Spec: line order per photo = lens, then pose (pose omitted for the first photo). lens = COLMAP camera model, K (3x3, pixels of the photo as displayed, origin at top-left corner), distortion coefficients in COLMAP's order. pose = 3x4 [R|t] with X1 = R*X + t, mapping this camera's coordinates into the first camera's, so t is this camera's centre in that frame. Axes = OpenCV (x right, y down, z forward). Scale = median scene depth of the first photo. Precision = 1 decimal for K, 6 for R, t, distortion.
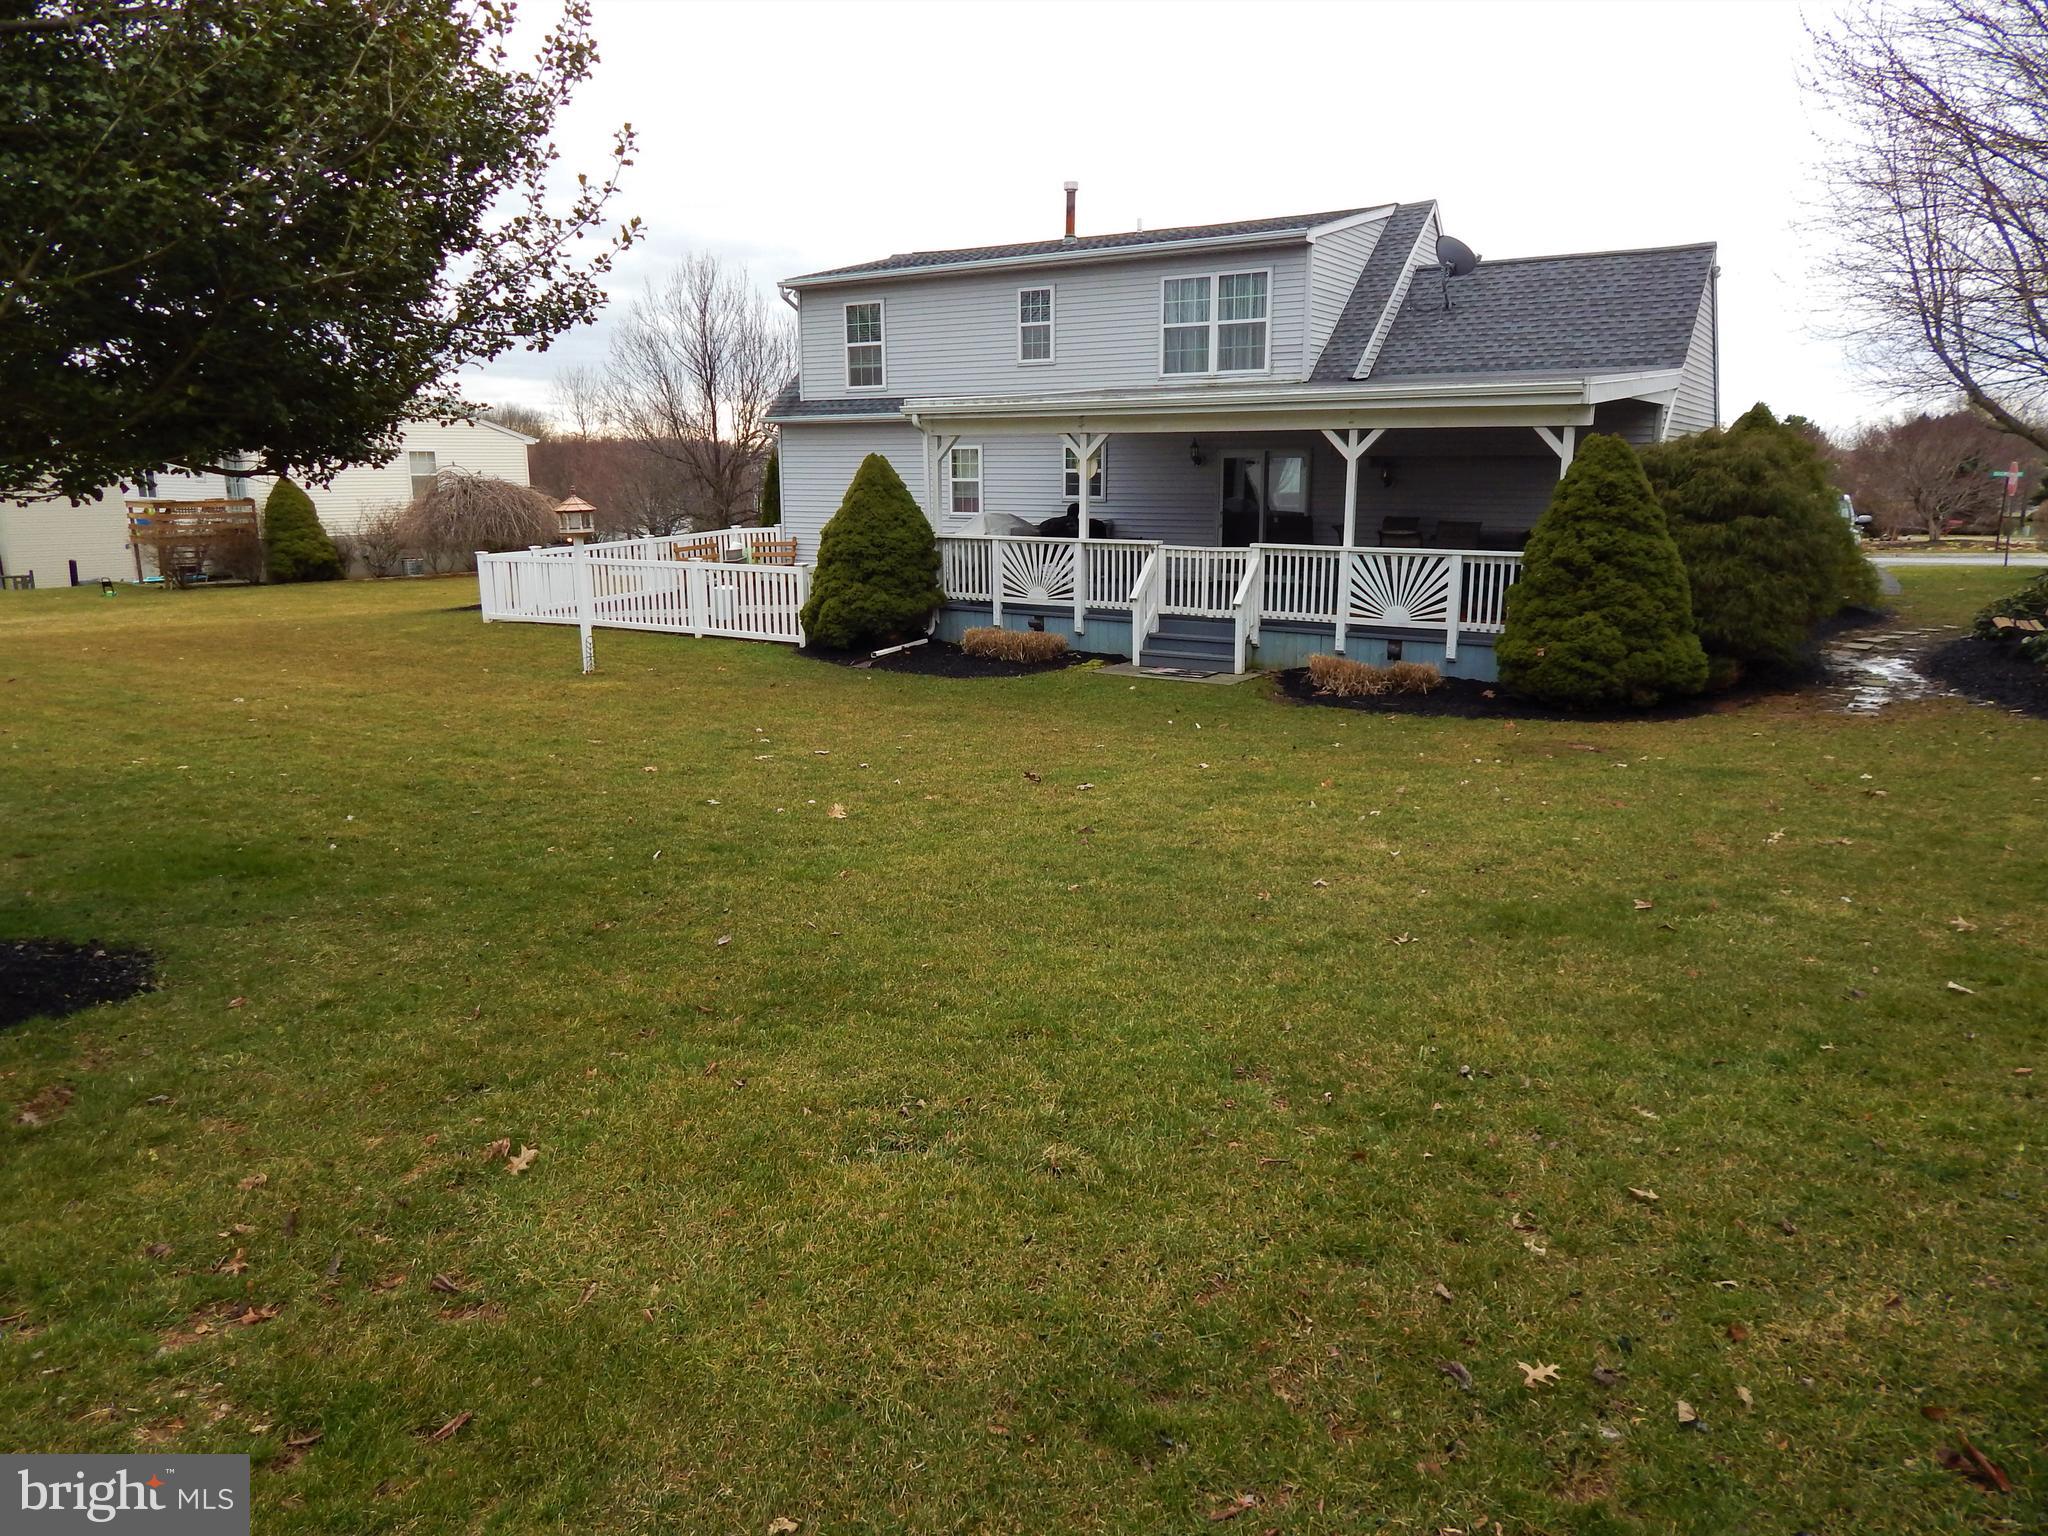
lens RADIAL K [[1470.8, 0, 977.3], [0, 1470.8, 800.8], [0, 0, 1]] dist [-0.069178, -0.000691]
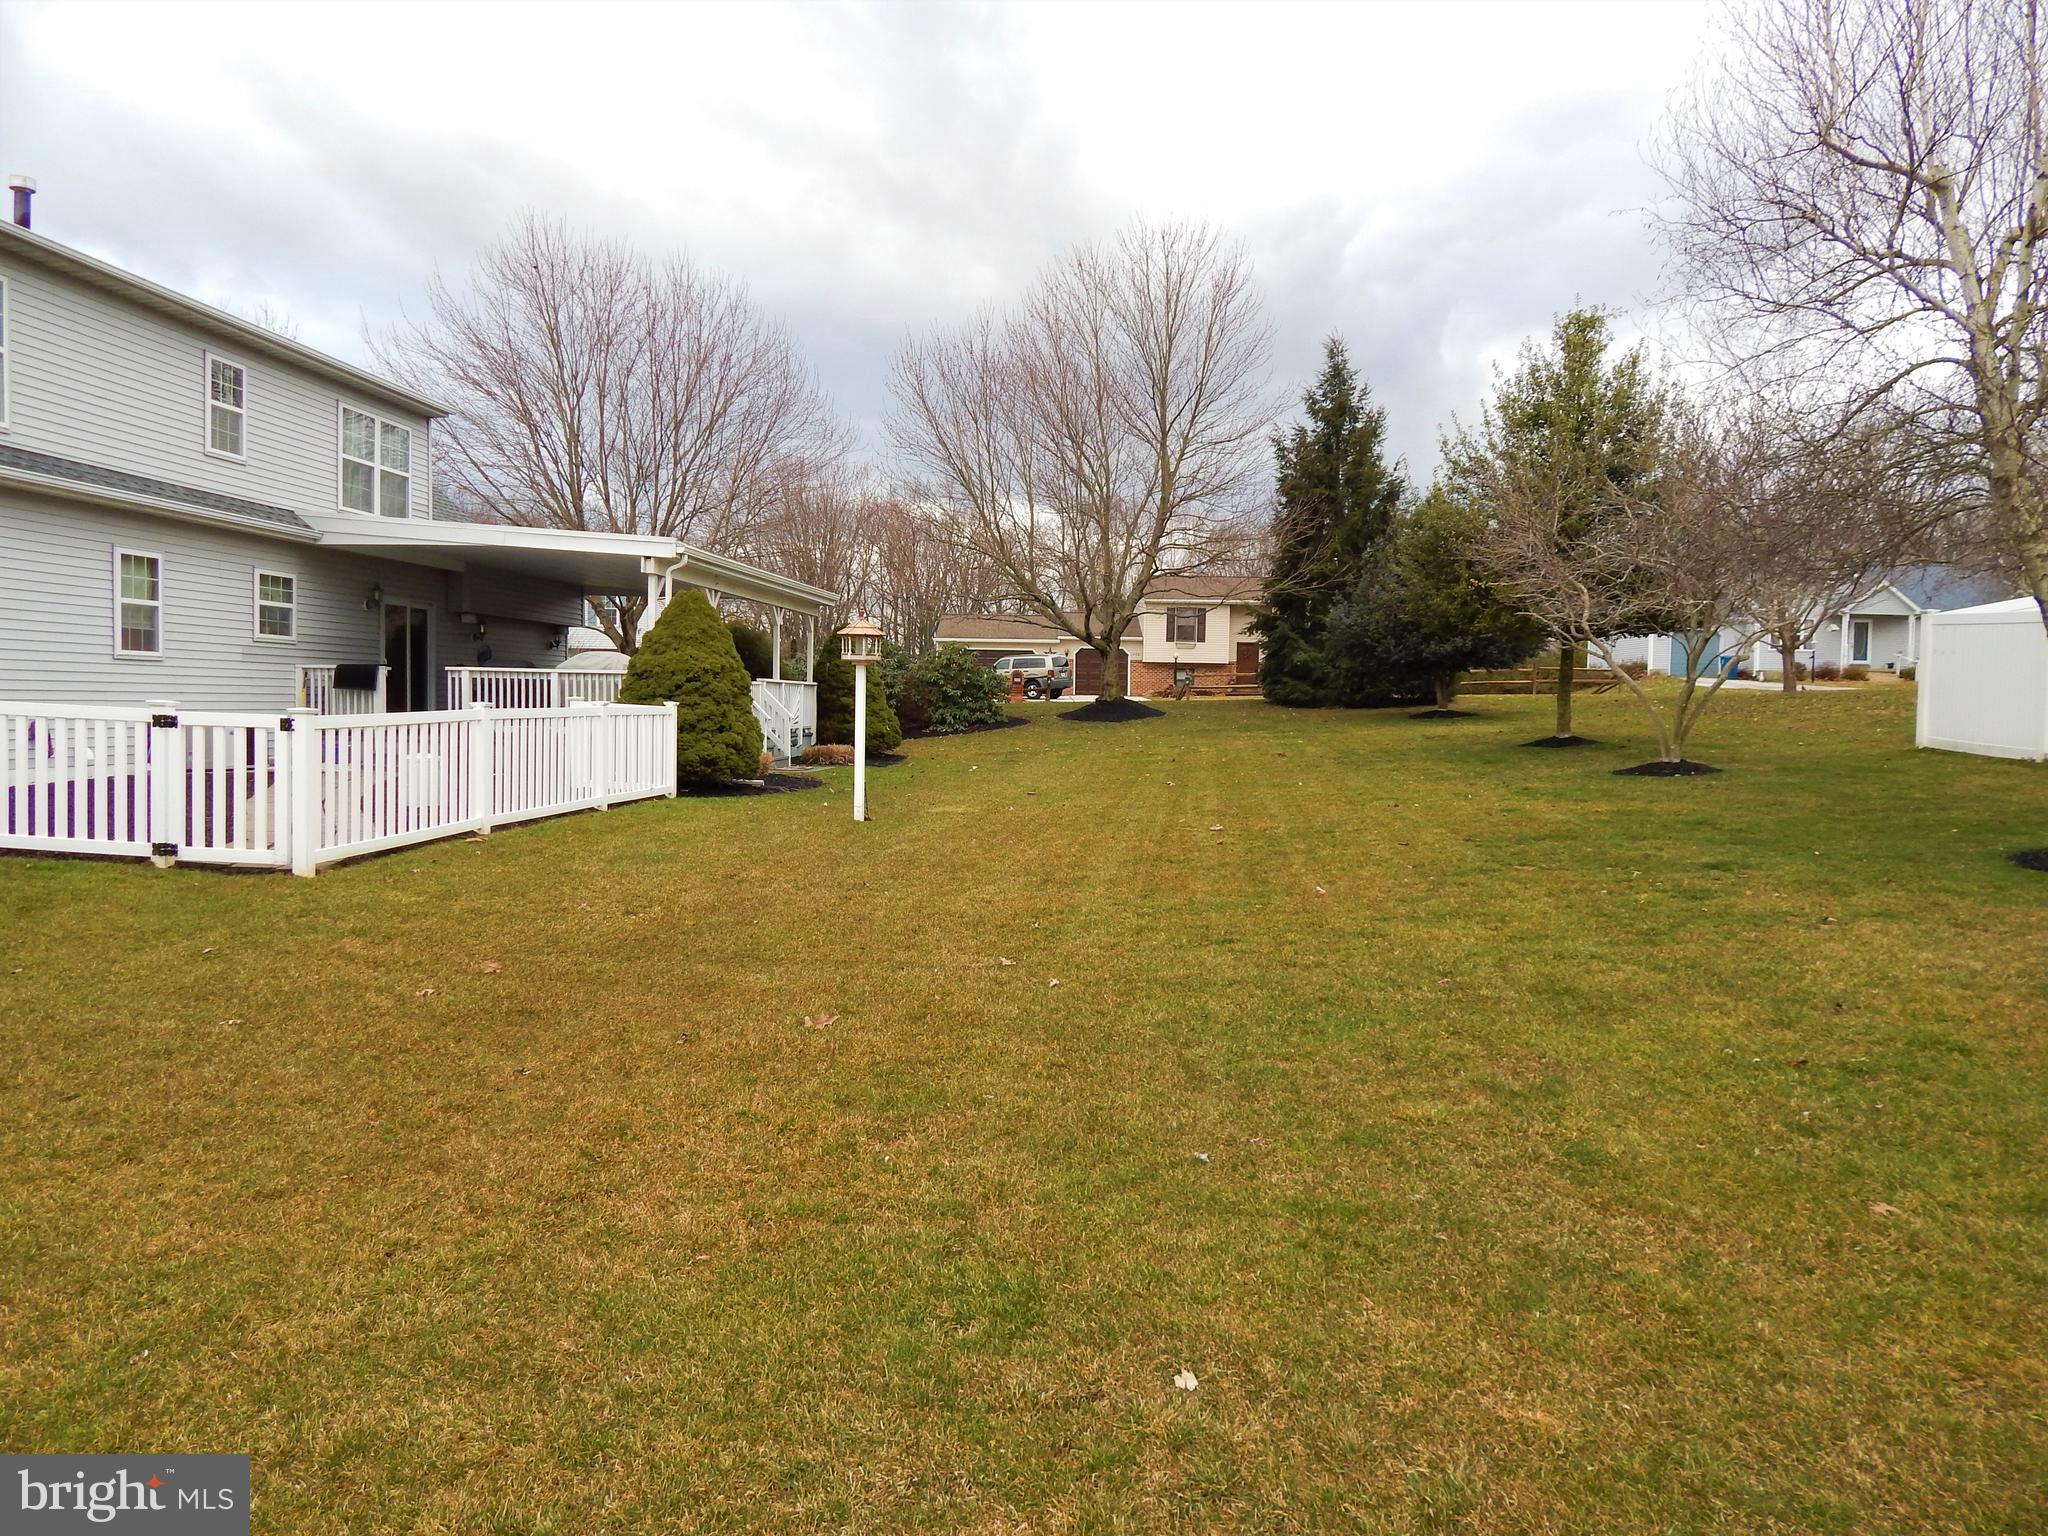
lens RADIAL K [[1348.1, 0, 1034.4], [0, 1348.1, 766.2], [0, 0, 1]] dist [0.000299, -0.001275]
pose [[-0.506299, -0.047289, 0.861060, -0.862422], [0.174358, 0.972260, 0.155918, -0.196769], [-0.844547, 0.229074, -0.484009, 1.121270]]
